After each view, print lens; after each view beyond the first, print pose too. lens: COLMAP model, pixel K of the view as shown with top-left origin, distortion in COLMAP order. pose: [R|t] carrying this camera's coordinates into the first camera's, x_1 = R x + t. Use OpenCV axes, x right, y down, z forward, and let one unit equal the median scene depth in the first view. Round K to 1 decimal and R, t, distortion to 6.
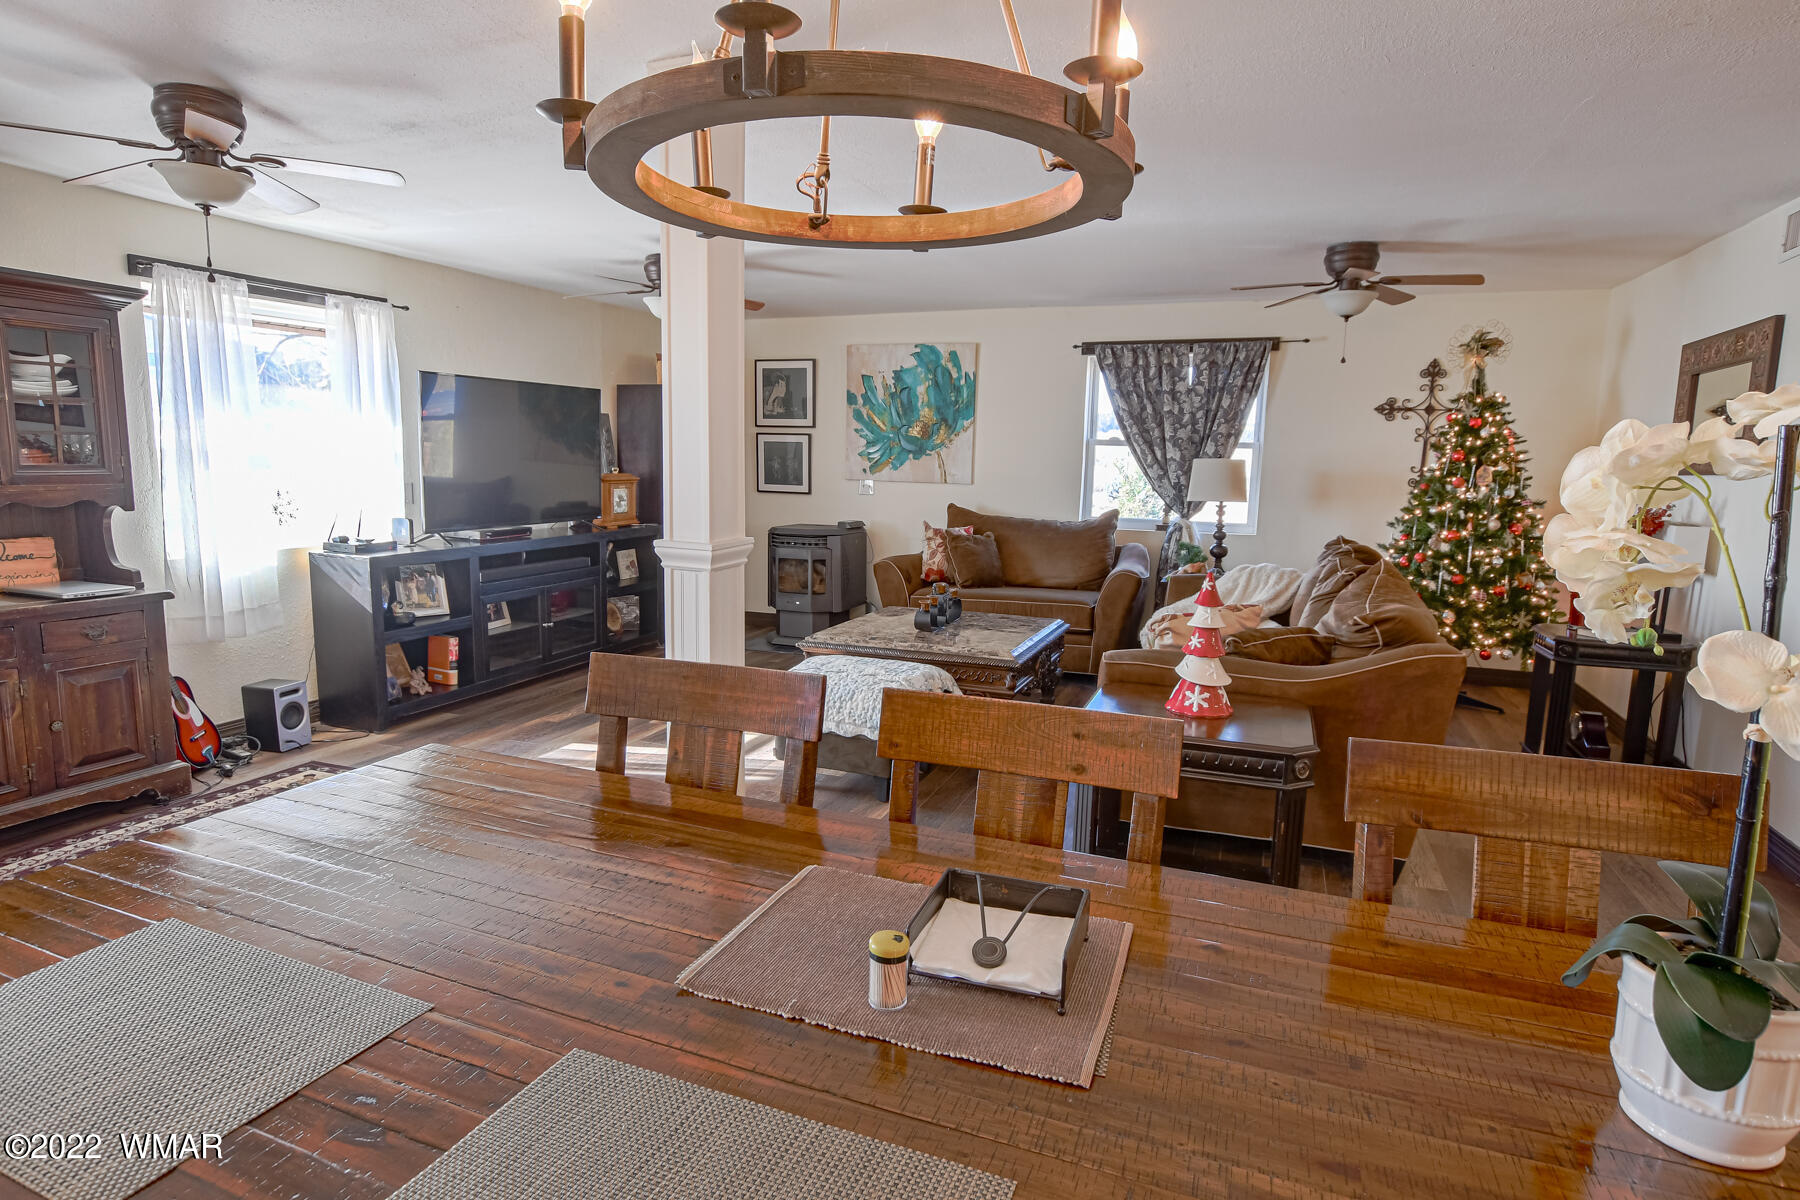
lens RADIAL K [[957.9, 0, 900.0], [0, 957.9, 600.0], [0, 0, 1]] dist [-0.015228, 0.001682]
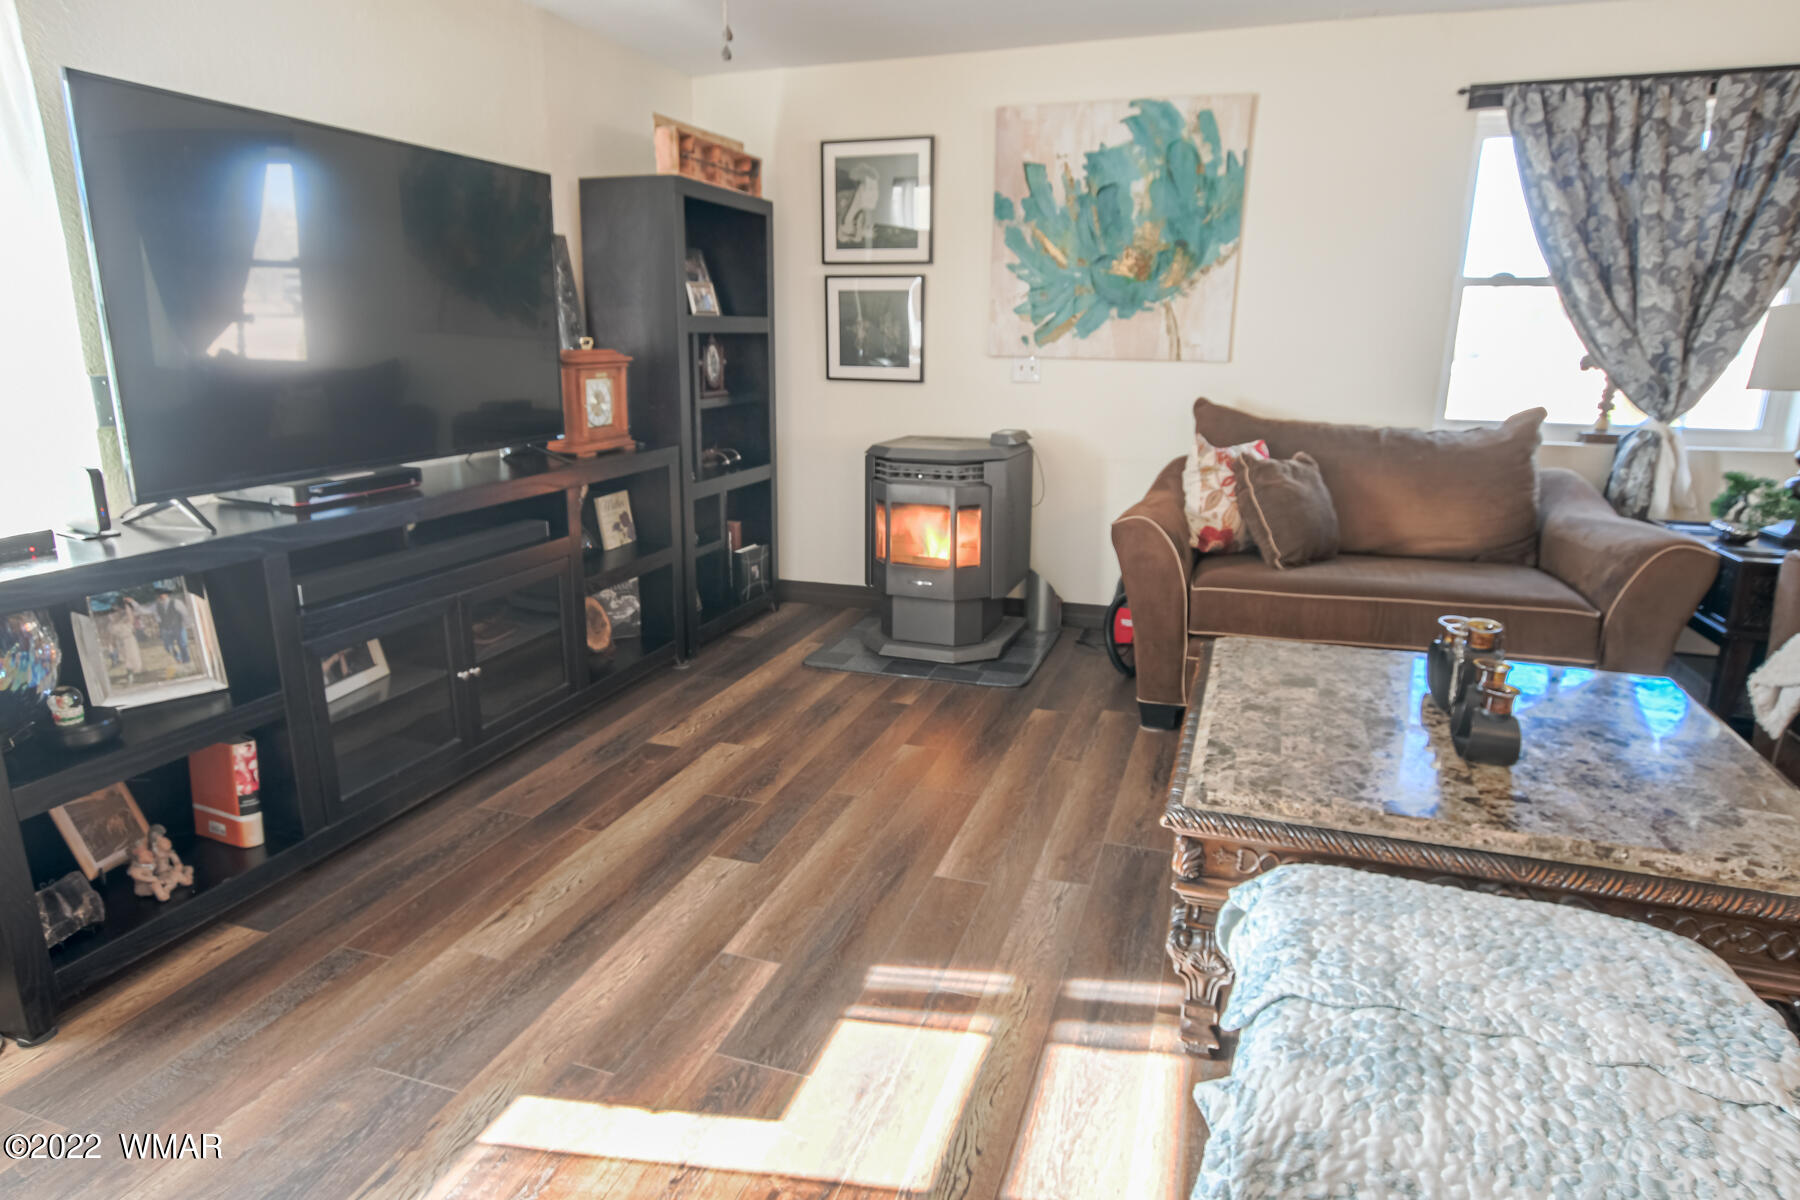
lens RADIAL K [[1018.1, 0, 900.0], [0, 1018.1, 600.0], [0, 0, 1]] dist [-0.023582, 0.013759]
pose [[0.999361, -0.020287, 0.029422, -0.145862], [0.017035, 0.994129, 0.106853, -0.052688], [-0.031417, -0.106283, 0.993839, 0.430335]]
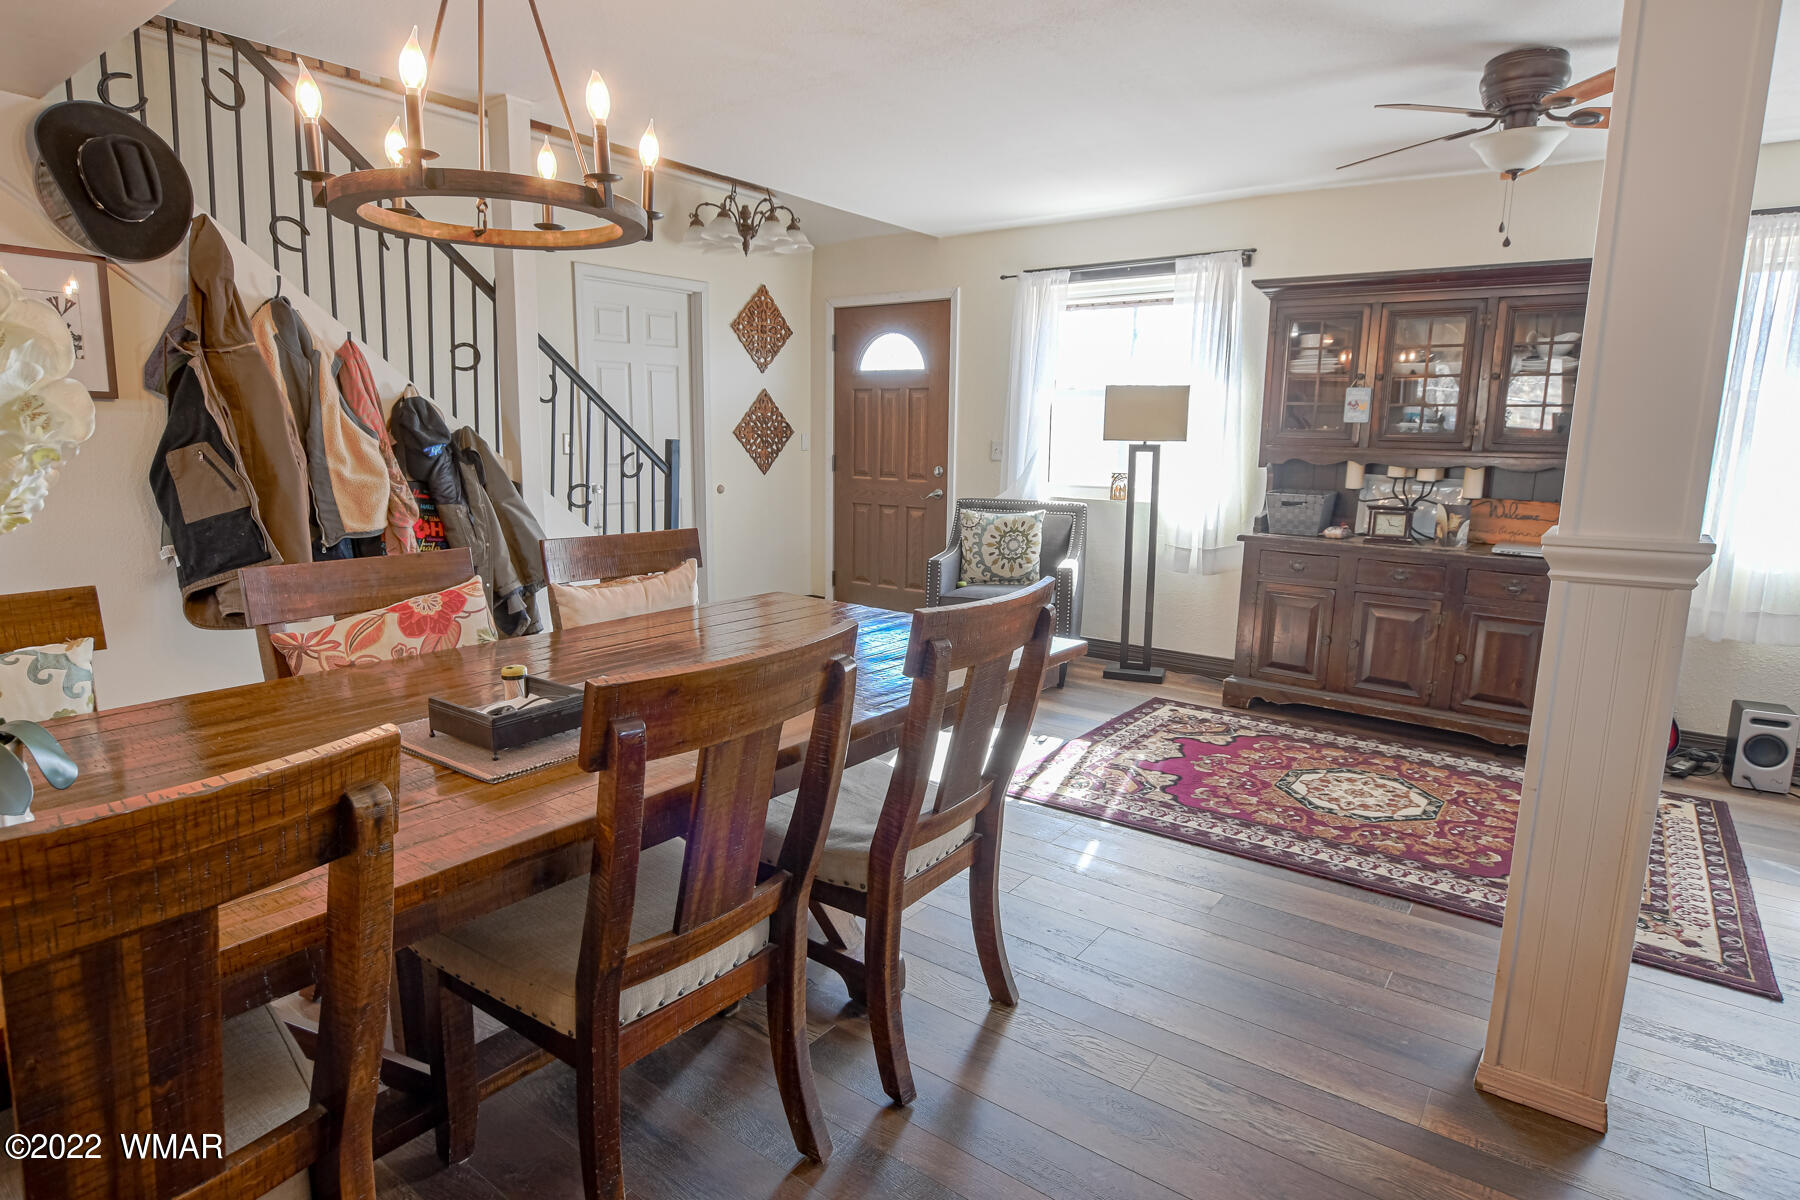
lens RADIAL K [[957.9, 0, 900.0], [0, 957.9, 600.0], [0, 0, 1]] dist [-0.015228, 0.001682]
pose [[-0.276206, 0.142627, -0.950457, 0.205942], [-0.160661, 0.968160, 0.191972, -0.025693], [0.947575, 0.205726, -0.244497, 0.316823]]
